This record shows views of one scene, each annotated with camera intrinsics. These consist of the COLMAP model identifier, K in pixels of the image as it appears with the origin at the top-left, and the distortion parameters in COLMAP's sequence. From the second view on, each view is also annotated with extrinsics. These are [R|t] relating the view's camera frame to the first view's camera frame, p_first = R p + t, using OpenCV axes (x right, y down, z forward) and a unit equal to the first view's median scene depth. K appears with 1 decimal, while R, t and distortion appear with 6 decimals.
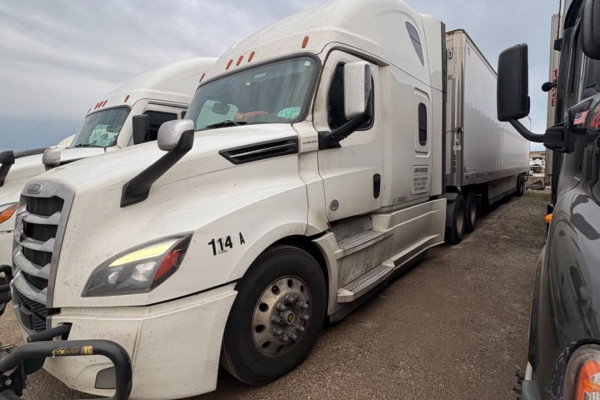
lens RADIAL K [[311.0, 0, 297.5], [0, 311.0, 190.0], [0, 0, 1]] dist [0.004483, 0.001256]
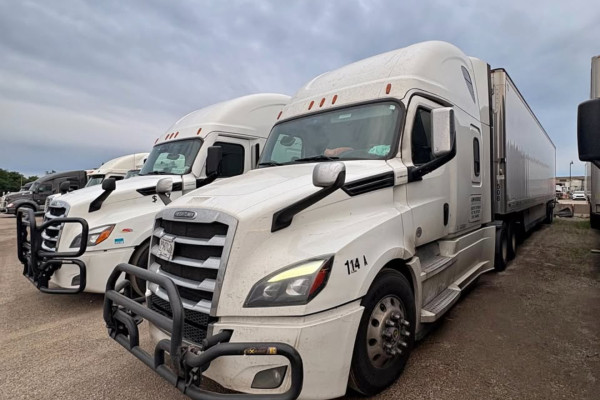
lens RADIAL K [[311.0, 0, 297.5], [0, 311.0, 190.0], [0, 0, 1]] dist [0.004483, 0.001256]
pose [[0.999378, 0.010263, -0.033746, -0.282134], [-0.012742, 0.997170, -0.074090, -0.013268], [0.032890, 0.074474, 0.996680, -0.136419]]
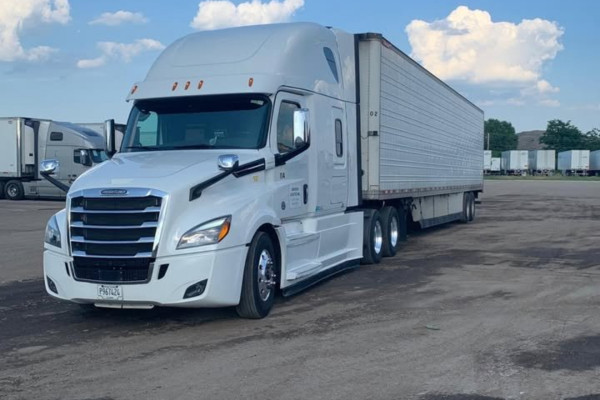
lens RADIAL K [[763.0, 0, 311.0], [0, 763.0, 200.1], [0, 0, 1]] dist [0.311260, -1.301087]
pose [[0.936870, -0.009405, 0.349552, -0.960700], [0.023118, 0.999117, -0.035079, 0.144478], [-0.348914, 0.040945, 0.936260, -2.237448]]
